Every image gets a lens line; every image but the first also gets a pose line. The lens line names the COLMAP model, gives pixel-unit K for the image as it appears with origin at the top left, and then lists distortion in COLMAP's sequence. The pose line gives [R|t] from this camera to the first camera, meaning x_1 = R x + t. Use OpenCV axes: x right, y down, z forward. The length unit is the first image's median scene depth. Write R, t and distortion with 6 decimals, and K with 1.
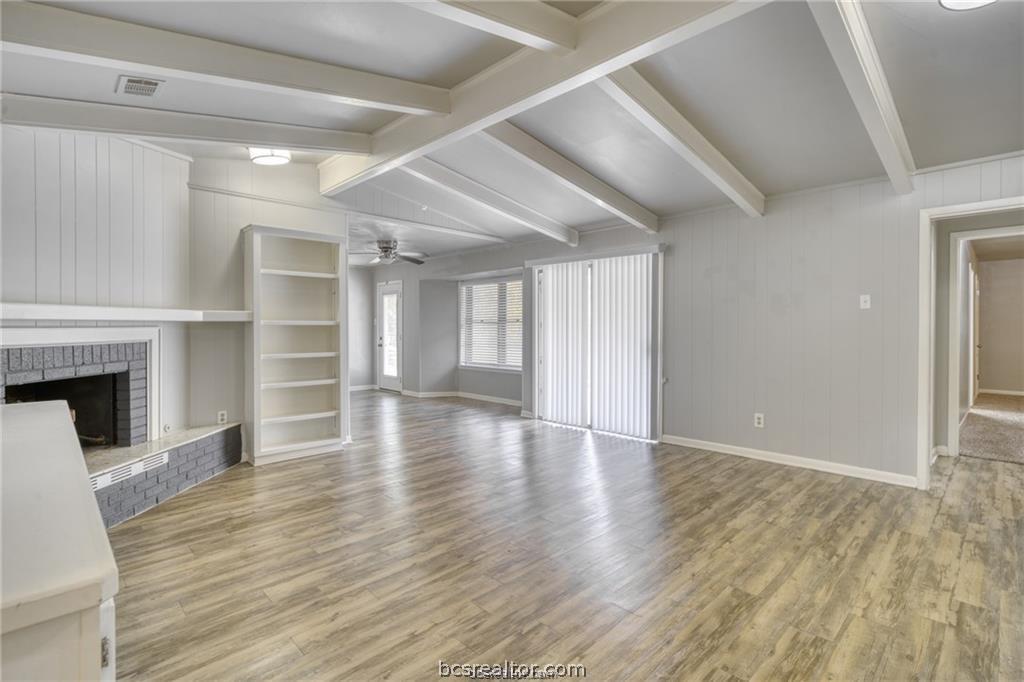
lens RADIAL K [[461.3, 0, 512.0], [0, 461.3, 341.0], [0, 0, 1]] dist [0.003096, 0.000313]
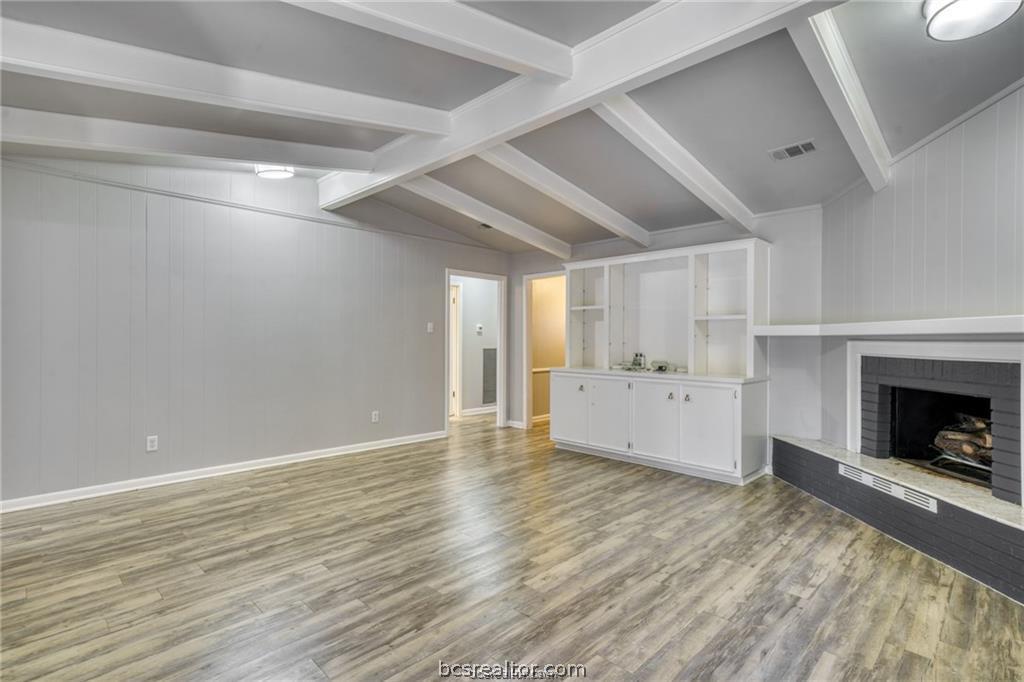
lens RADIAL K [[491.8, 0, 512.0], [0, 491.8, 341.0], [0, 0, 1]] dist [-0.000094, -0.000028]
pose [[-0.999816, -0.005652, -0.018321, -0.007845], [-0.006327, 0.999295, 0.037002, -0.065778], [0.018099, 0.037112, -0.999147, 2.107162]]
